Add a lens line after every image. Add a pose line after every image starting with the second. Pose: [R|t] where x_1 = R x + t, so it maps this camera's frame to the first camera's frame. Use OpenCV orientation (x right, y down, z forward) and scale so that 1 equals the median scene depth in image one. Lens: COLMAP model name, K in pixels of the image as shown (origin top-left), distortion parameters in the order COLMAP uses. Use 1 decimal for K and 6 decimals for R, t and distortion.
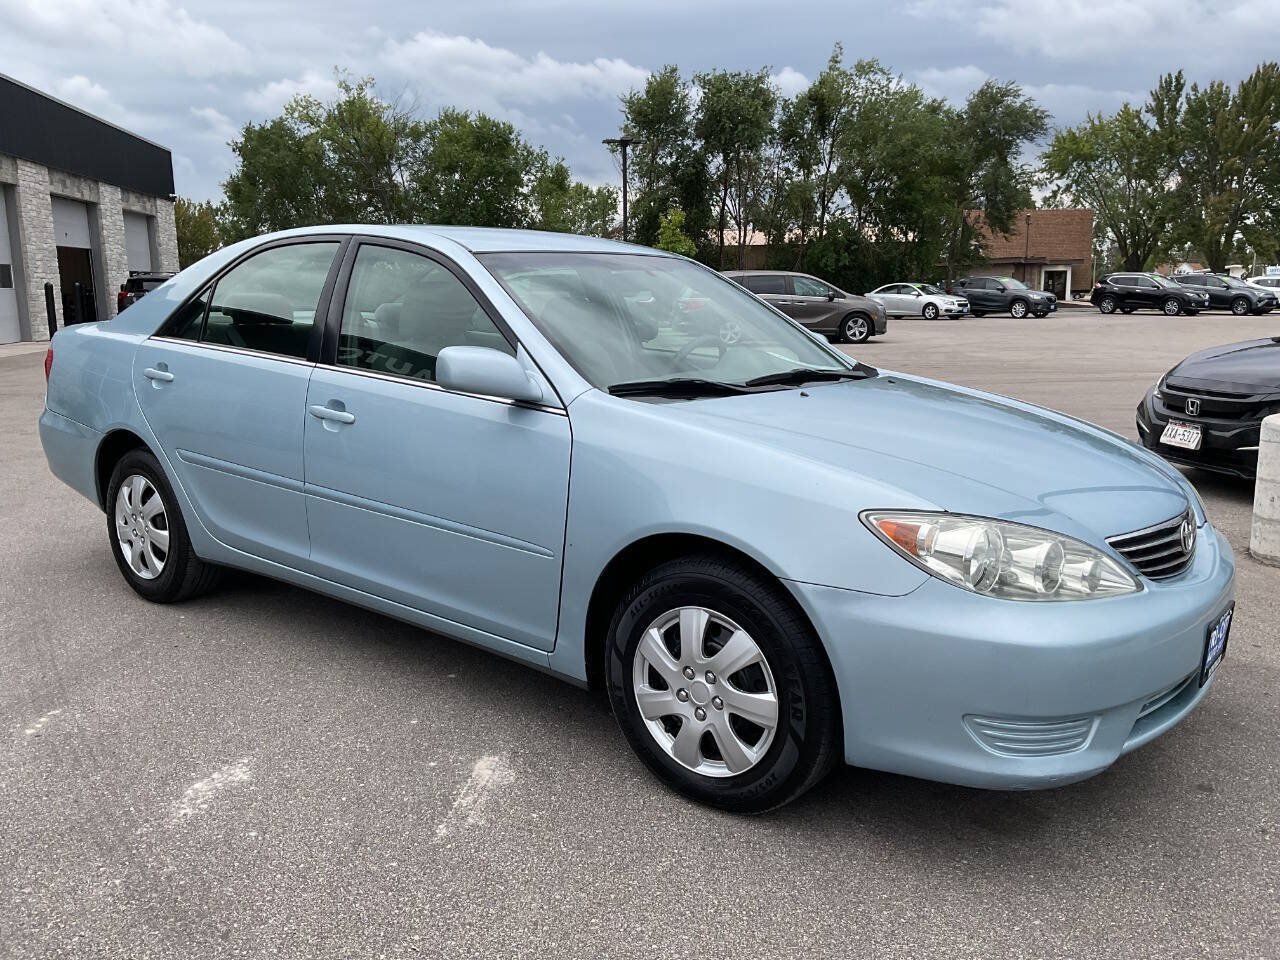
lens RADIAL K [[1067.3, 0, 614.4], [0, 1067.3, 483.4], [0, 0, 1]] dist [0.054214, -0.120955]
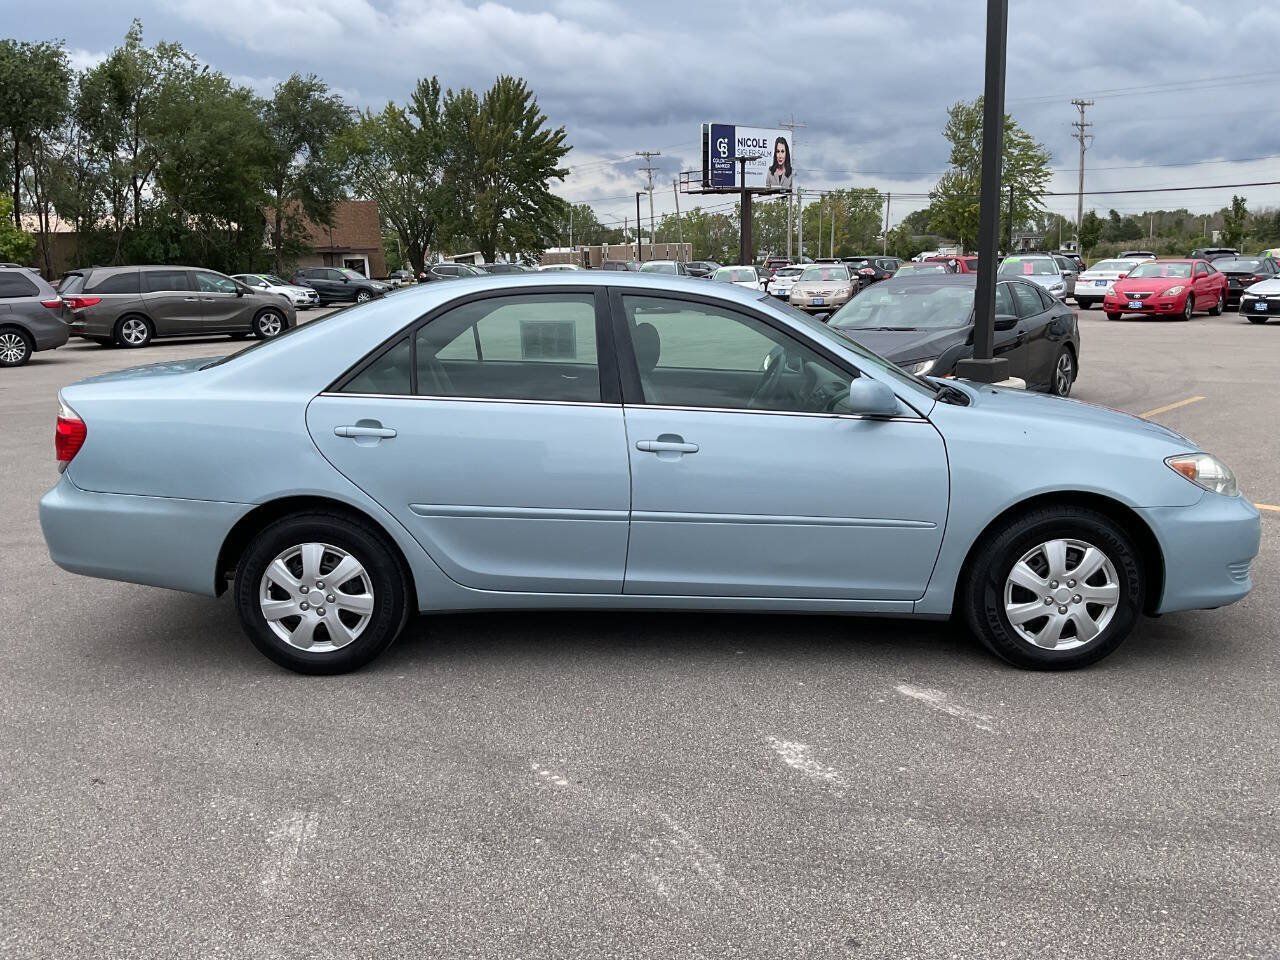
lens RADIAL K [[1062.6, 0, 640.0], [0, 1062.6, 480.0], [0, 0, 1]] dist [0.076197, -0.161622]
pose [[0.781804, -0.131803, 0.609435, -0.080413], [0.125533, 0.990661, 0.053214, -0.007658], [-0.610757, 0.034902, 0.791049, 0.009838]]
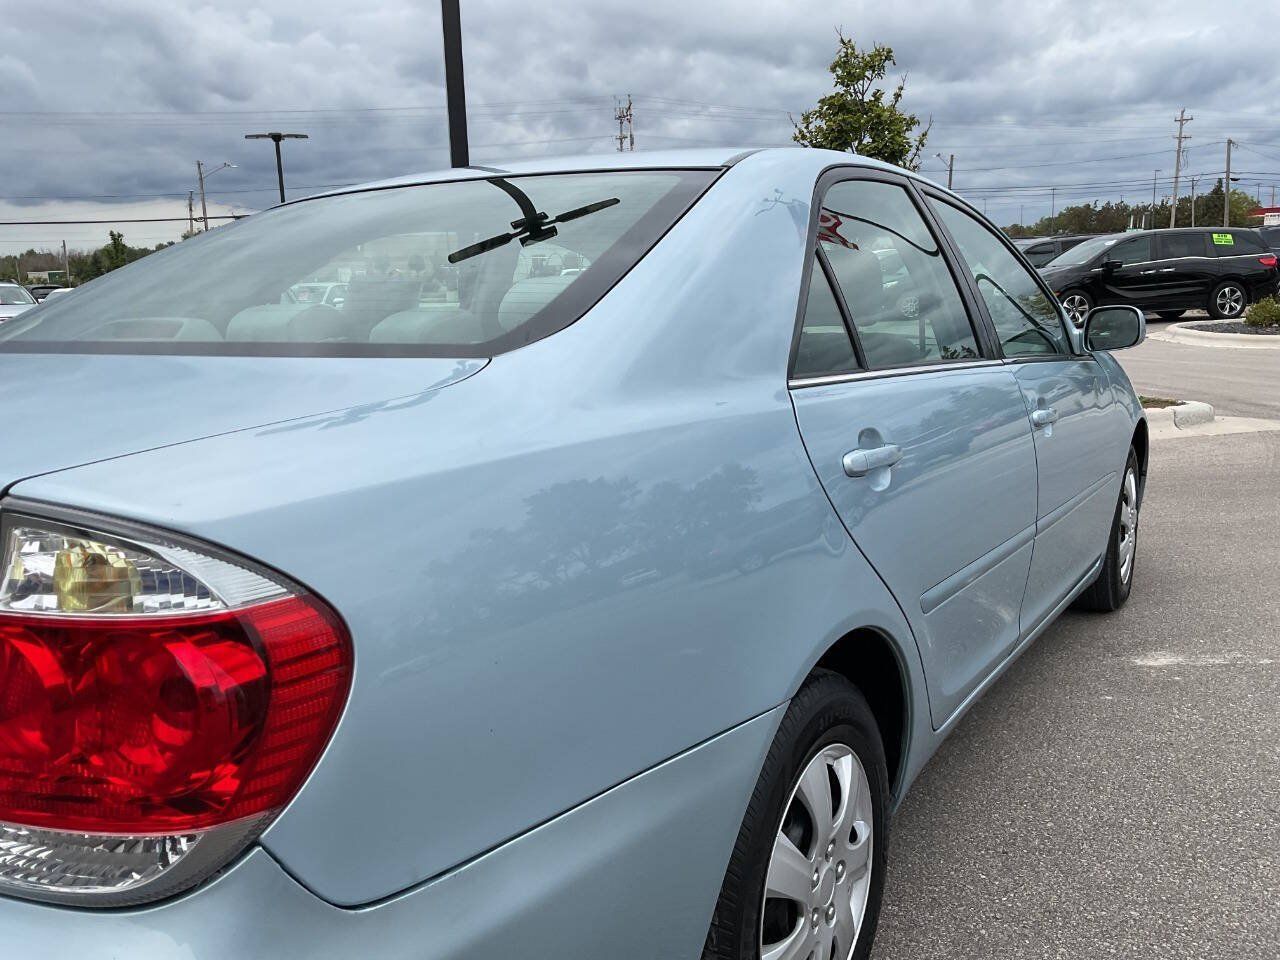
lens RADIAL K [[1043.0, 0, 633.5], [0, 1043.0, 481.5], [0, 0, 1]] dist [0.088248, -0.159241]
pose [[-0.109021, -0.178430, 0.977894, -0.080178], [0.203935, 0.958818, 0.197685, -0.018741], [-0.972895, 0.220979, -0.068143, 0.109730]]
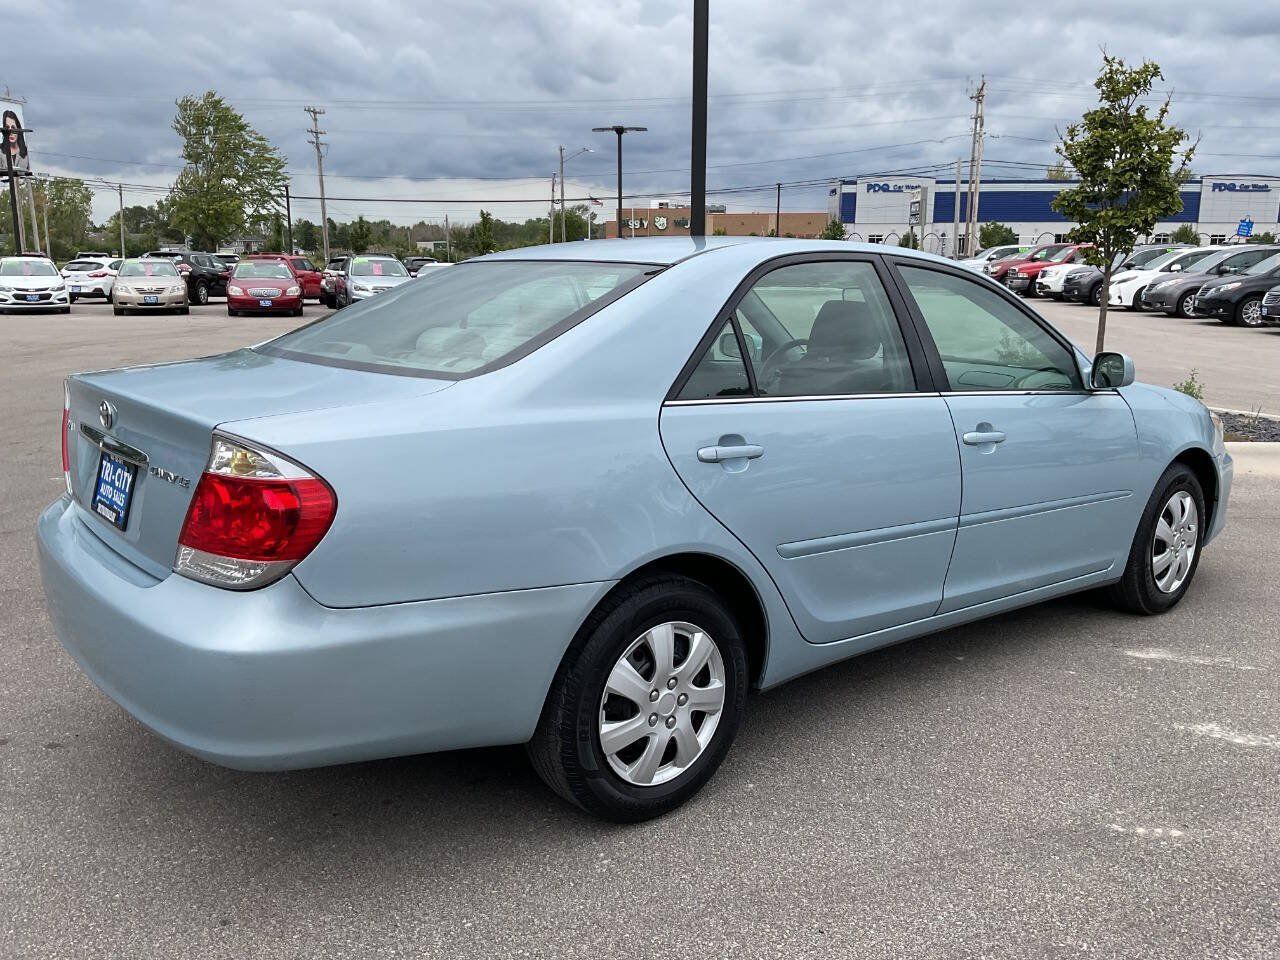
lens RADIAL K [[1050.5, 0, 643.5], [0, 1050.5, 486.9], [0, 0, 1]] dist [0.061765, -0.103961]
pose [[0.197031, -0.195552, 0.960697, -0.105213], [0.166906, 0.972292, 0.163681, -0.019241], [-0.966085, 0.128096, 0.224211, 0.089123]]
